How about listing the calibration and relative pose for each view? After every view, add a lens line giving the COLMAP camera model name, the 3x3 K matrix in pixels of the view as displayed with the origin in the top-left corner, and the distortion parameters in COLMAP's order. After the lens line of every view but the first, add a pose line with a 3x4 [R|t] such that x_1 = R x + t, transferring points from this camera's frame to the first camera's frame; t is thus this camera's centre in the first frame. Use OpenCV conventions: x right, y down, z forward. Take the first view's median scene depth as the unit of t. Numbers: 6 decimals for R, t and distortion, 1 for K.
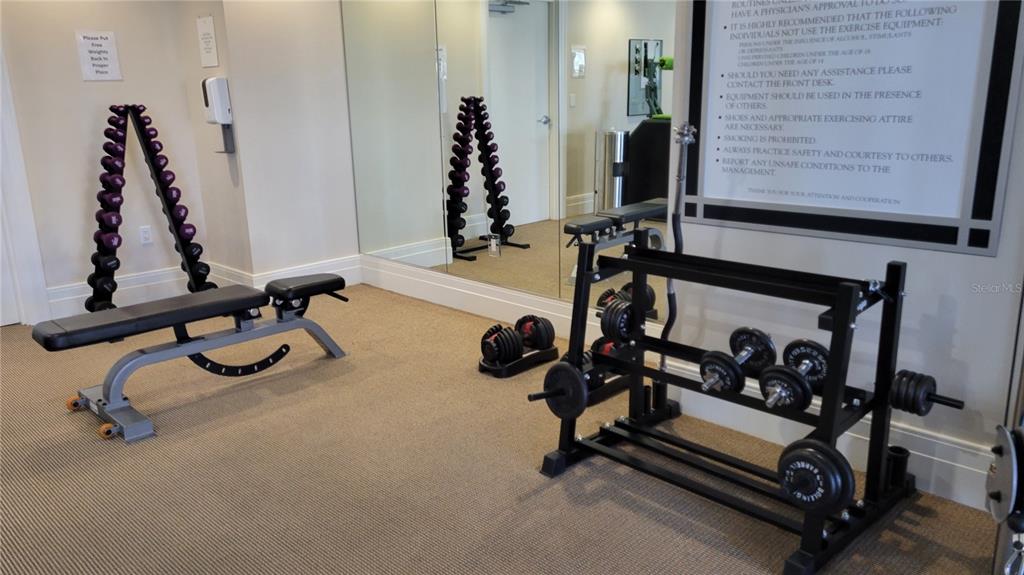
lens RADIAL K [[766.6, 0, 512.0], [0, 766.6, 287.5], [0, 0, 1]] dist [0.066834, 0.000476]
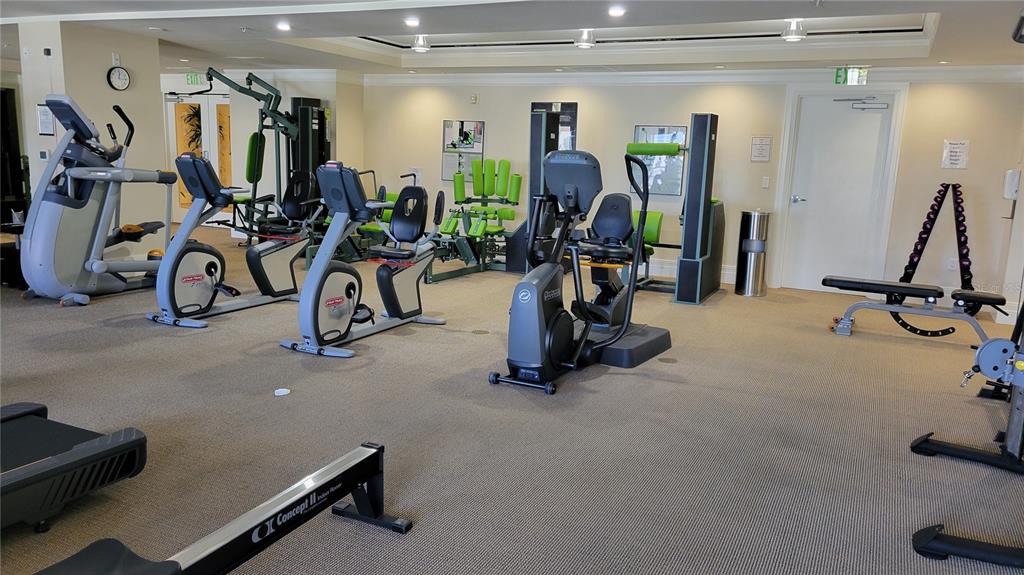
lens RADIAL K [[775.0, 0, 512.0], [0, 775.0, 287.5], [0, 0, 1]] dist [-0.001096, -0.000344]
pose [[0.328211, 0.195675, -0.924115, 0.923066], [-0.277613, 0.955087, 0.103636, 0.083025], [0.902889, 0.222533, 0.367792, -0.491641]]
